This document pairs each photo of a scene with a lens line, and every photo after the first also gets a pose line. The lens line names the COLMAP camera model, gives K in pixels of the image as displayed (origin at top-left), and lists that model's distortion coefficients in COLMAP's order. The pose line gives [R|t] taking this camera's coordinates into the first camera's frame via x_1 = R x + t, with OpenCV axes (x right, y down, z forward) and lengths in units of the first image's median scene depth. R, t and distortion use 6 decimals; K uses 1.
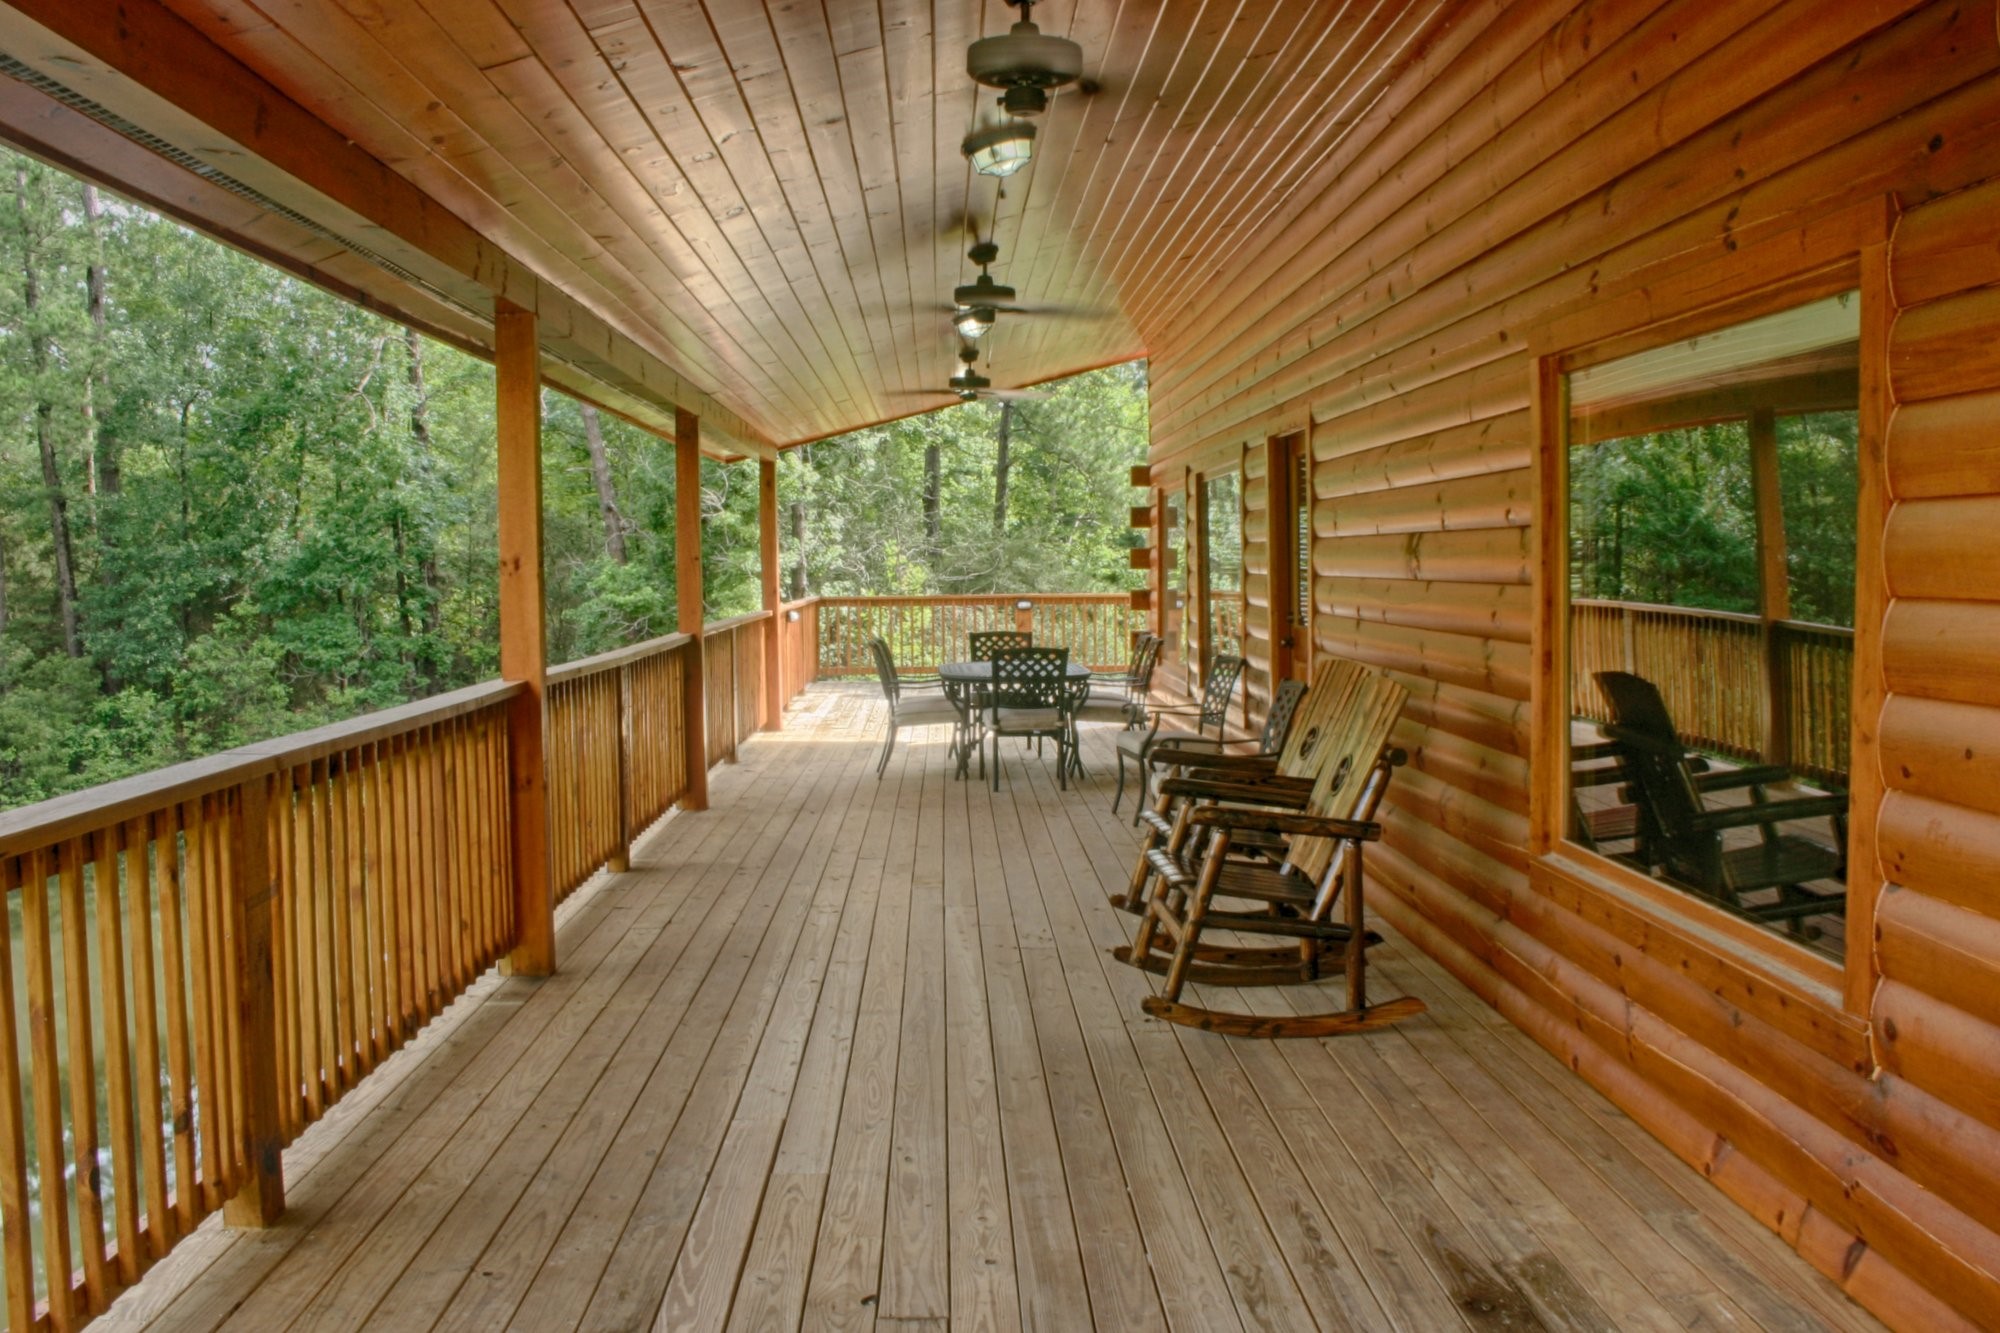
lens RADIAL K [[1673.4, 0, 1001.2], [0, 1673.4, 666.7], [0, 0, 1]] dist [-0.007100, -0.000107]
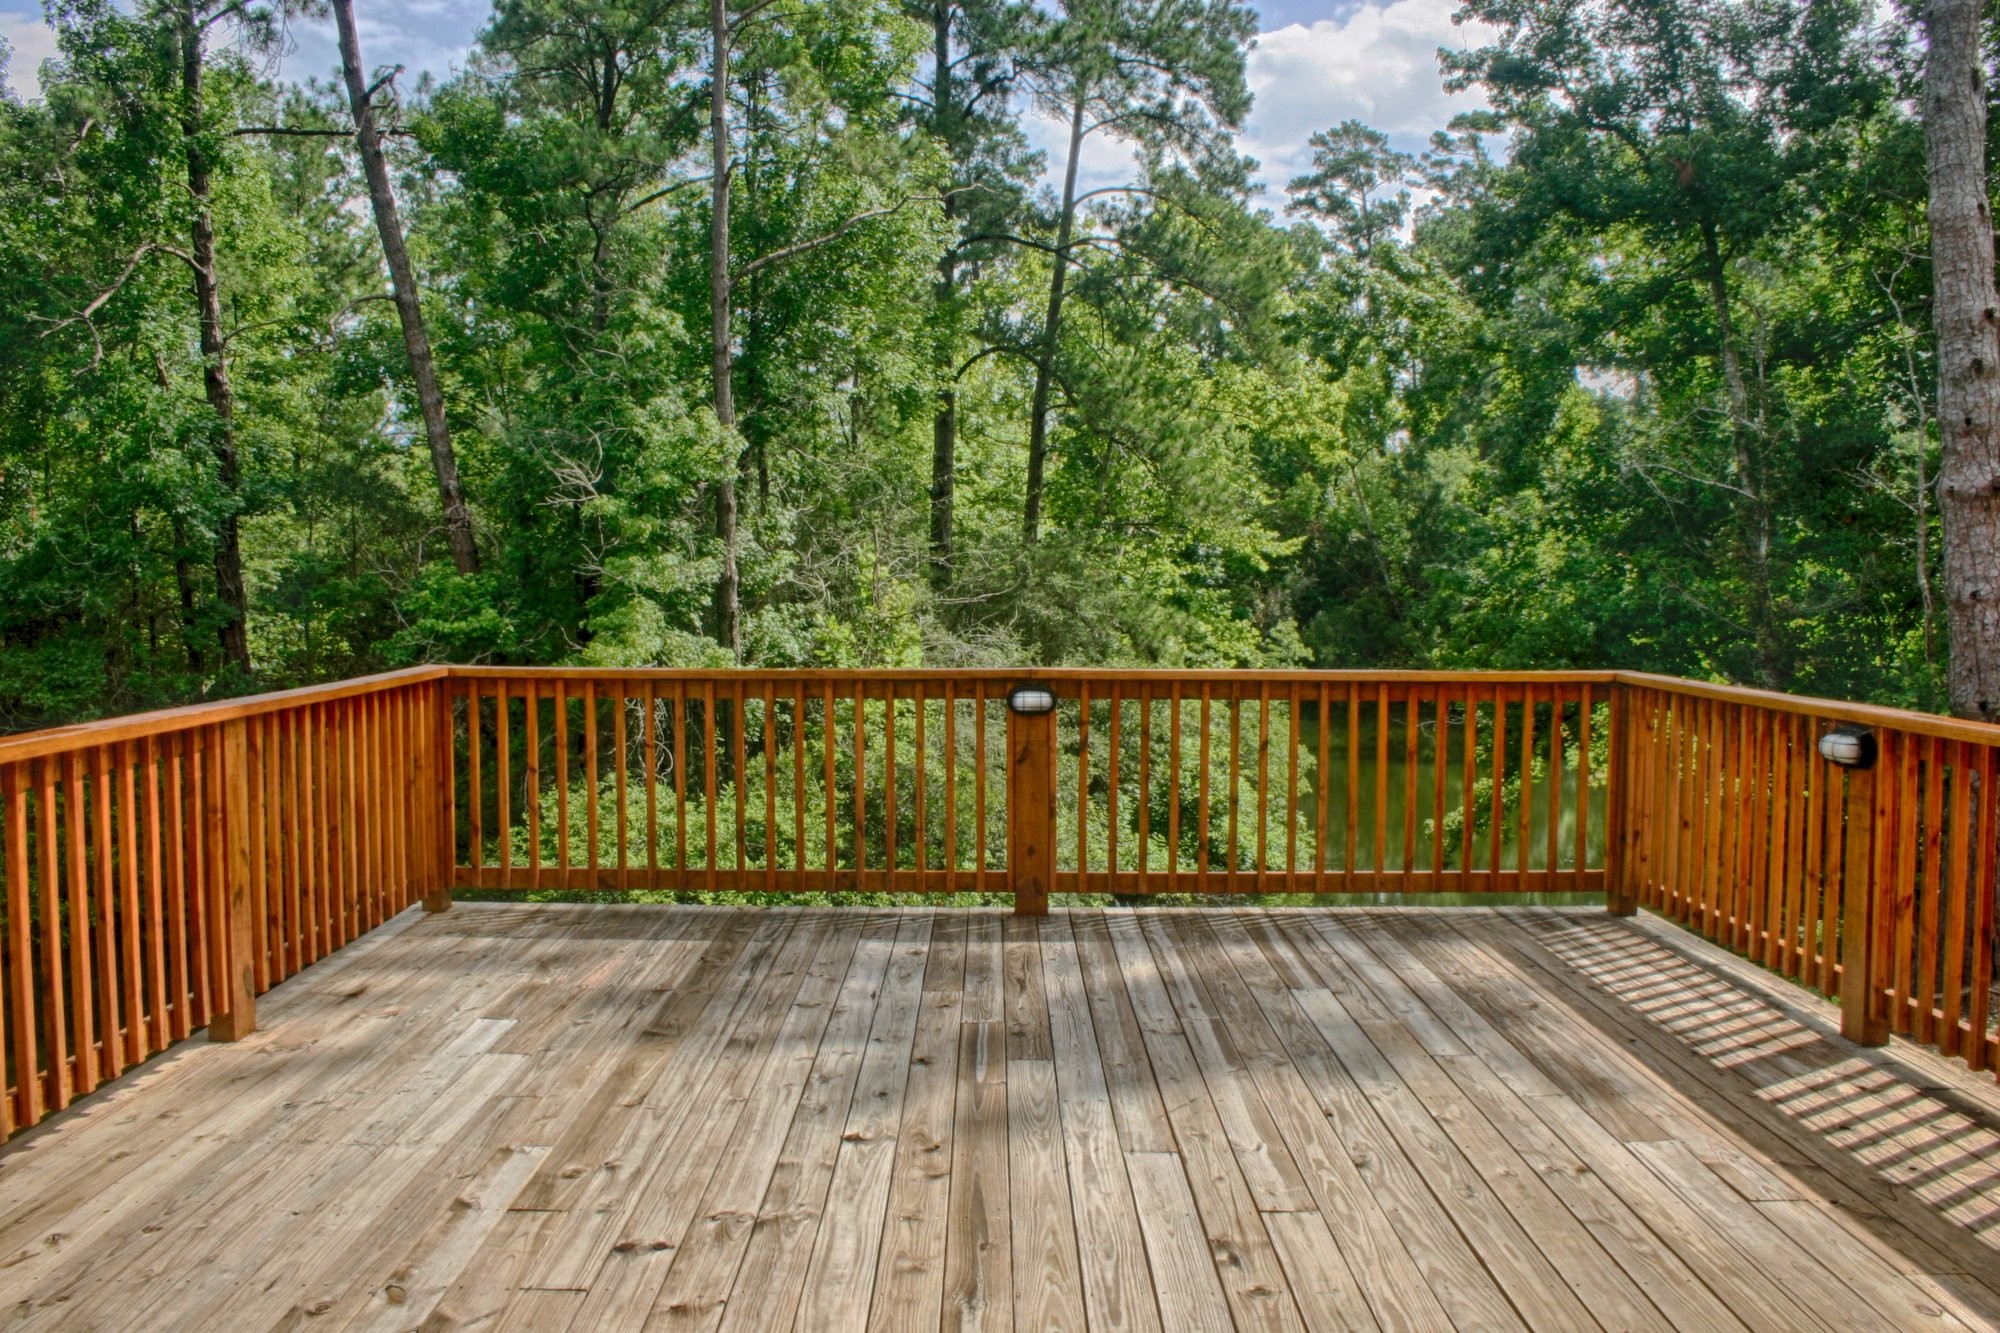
lens RADIAL K [[1673.4, 0, 997.9], [0, 1673.4, 669.9], [0, 0, 1]] dist [-0.007100, -0.000107]
pose [[0.999568, 0.012944, -0.026395, 0.005848], [-0.013171, 0.999877, -0.008466, -0.016434], [0.026282, 0.008810, 0.999616, 0.274327]]
